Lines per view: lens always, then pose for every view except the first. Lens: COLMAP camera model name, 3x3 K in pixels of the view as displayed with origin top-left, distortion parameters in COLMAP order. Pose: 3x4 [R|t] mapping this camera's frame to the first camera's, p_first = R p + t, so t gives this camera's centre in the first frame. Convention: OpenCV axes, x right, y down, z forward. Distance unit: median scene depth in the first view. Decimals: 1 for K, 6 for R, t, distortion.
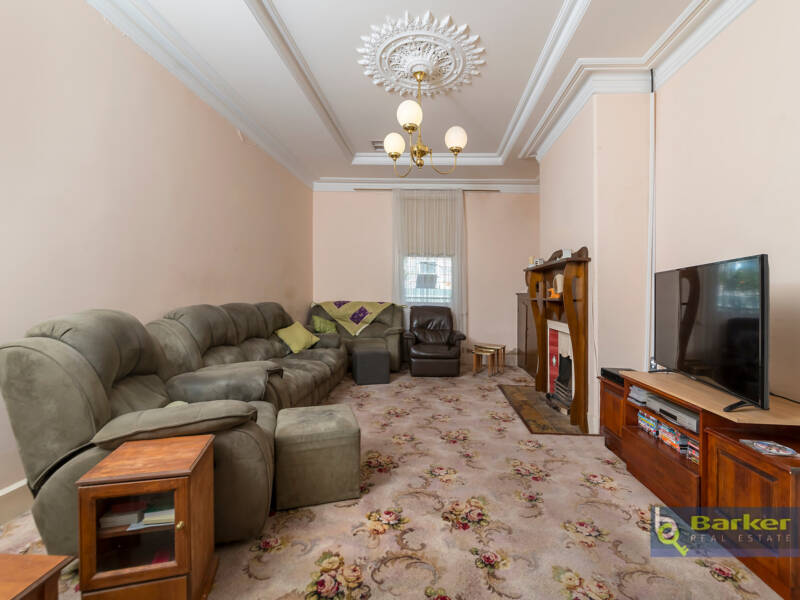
lens RADIAL K [[364.8, 0, 401.2], [0, 364.8, 299.1], [0, 0, 1]] dist [-0.002968, -0.001311]
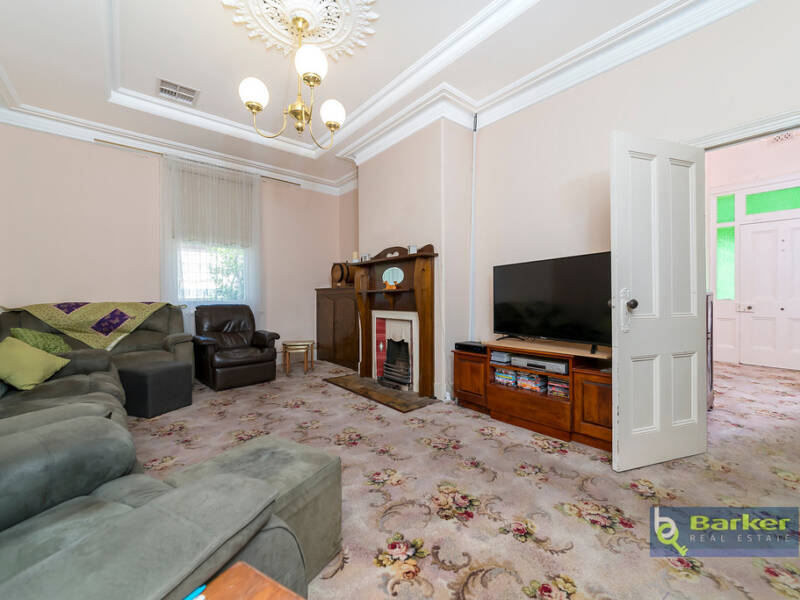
lens RADIAL K [[339.2, 0, 400.6], [0, 339.2, 297.5], [0, 0, 1]] dist [-0.002791, -0.002736]
pose [[0.708006, -0.021289, 0.705885, -0.352526], [0.029326, 0.999570, 0.000732, 0.026965], [-0.705597, 0.020183, 0.708326, 0.295551]]
